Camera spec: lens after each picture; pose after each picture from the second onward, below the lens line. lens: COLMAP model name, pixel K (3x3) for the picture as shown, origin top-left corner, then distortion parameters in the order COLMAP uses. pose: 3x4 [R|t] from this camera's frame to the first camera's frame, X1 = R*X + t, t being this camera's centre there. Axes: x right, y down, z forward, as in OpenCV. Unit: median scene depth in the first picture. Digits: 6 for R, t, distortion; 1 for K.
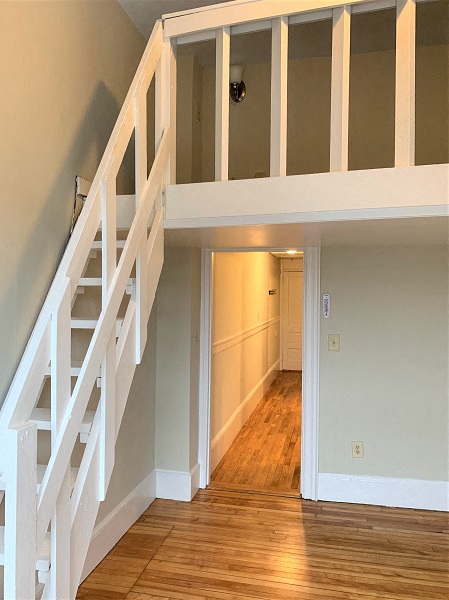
lens RADIAL K [[500.1, 0, 224.5], [0, 500.1, 300.0], [0, 0, 1]] dist [-0.007655, 0.001578]
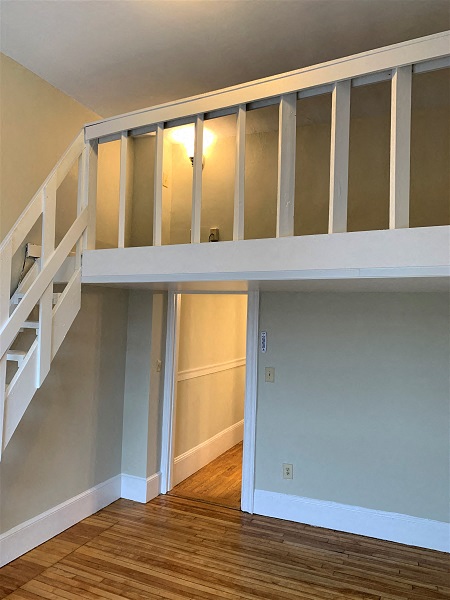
lens RADIAL K [[457.9, 0, 225.0], [0, 457.9, 300.0], [0, 0, 1]] dist [-0.002700, -0.002564]
pose [[0.983139, 0.018100, -0.181960, 0.332378], [-0.028292, 0.998163, -0.053577, -0.031826], [0.180656, 0.057821, 0.981845, -0.075216]]
